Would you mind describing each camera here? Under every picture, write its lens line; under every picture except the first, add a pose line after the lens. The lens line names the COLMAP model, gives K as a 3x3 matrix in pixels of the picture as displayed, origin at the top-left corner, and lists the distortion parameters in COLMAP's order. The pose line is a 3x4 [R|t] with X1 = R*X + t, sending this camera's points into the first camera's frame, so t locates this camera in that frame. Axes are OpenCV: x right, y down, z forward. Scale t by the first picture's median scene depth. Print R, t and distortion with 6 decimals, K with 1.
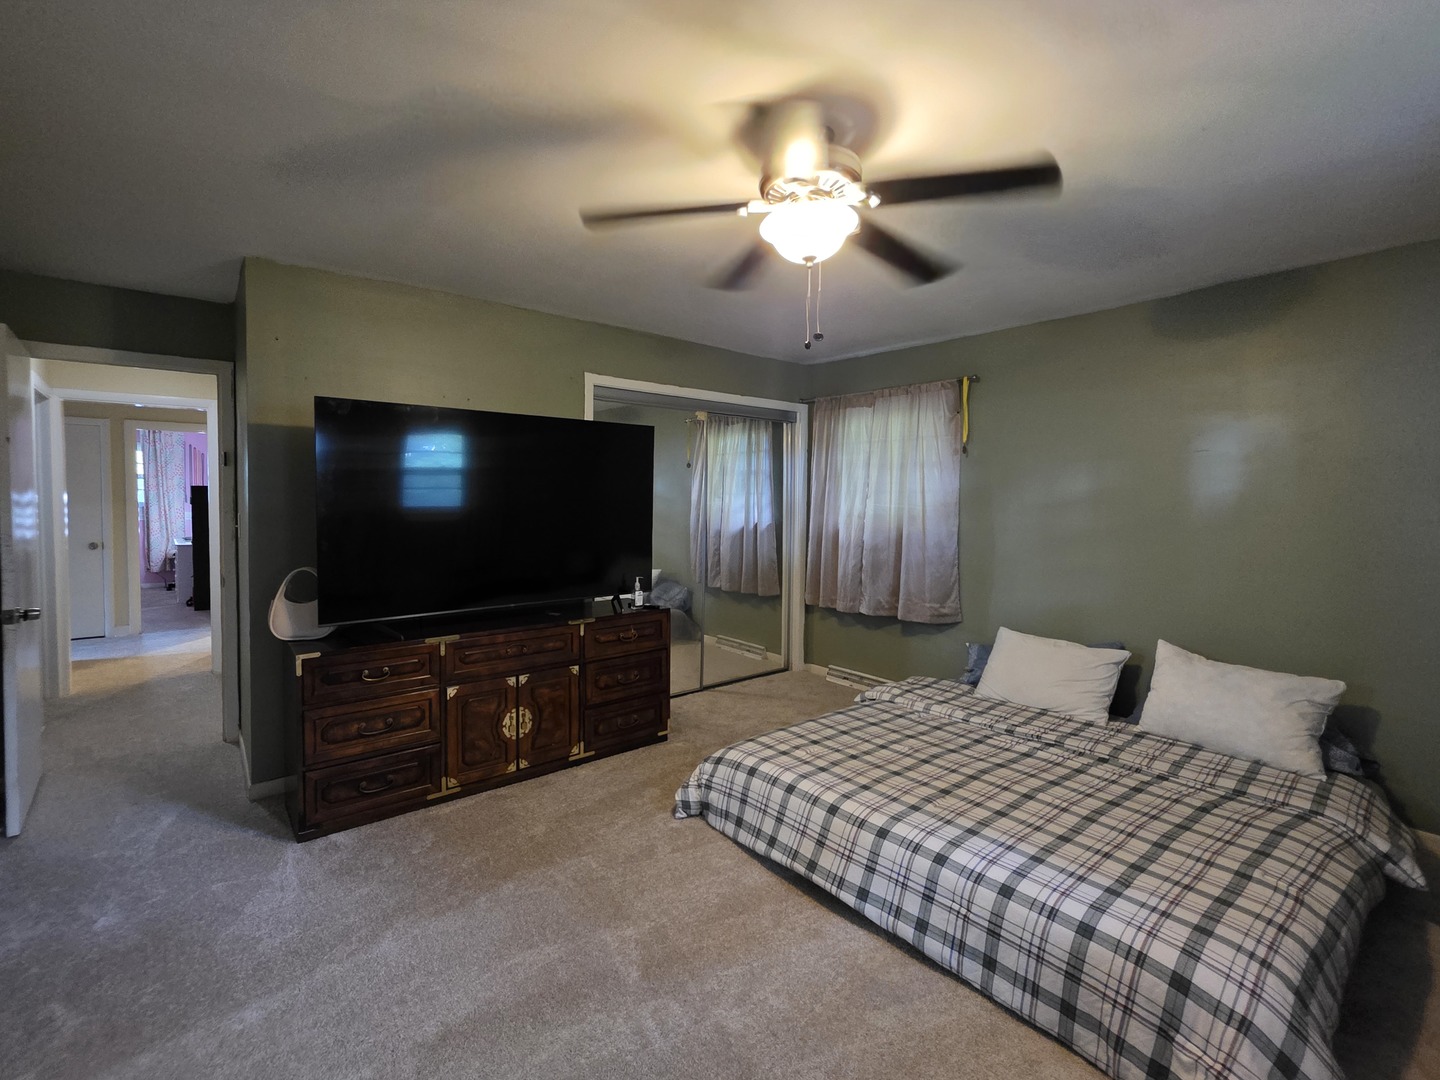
lens RADIAL K [[657.0, 0, 709.2], [0, 657.0, 535.0], [0, 0, 1]] dist [-0.001277, 0.001549]
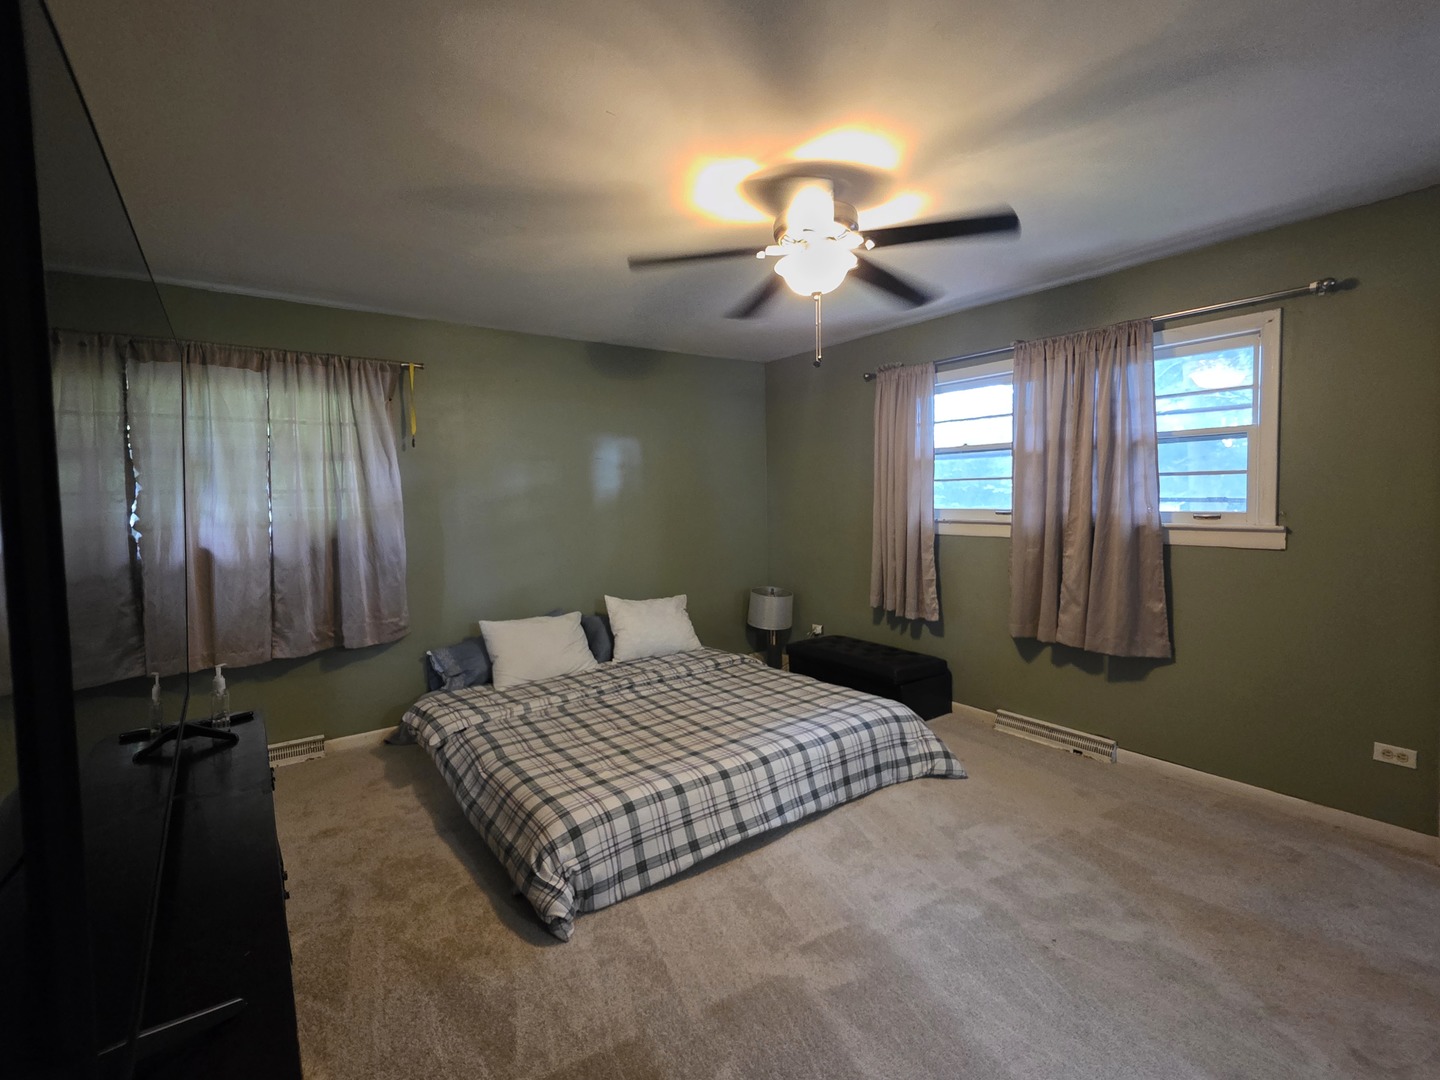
lens RADIAL K [[657.0, 0, 711.0], [0, 657.0, 534.1], [0, 0, 1]] dist [-0.001277, 0.001549]
pose [[0.050897, -0.073887, 0.995967, -0.758674], [0.077735, 0.994527, 0.069808, -0.054376], [-0.995674, 0.073868, 0.056362, 0.798233]]
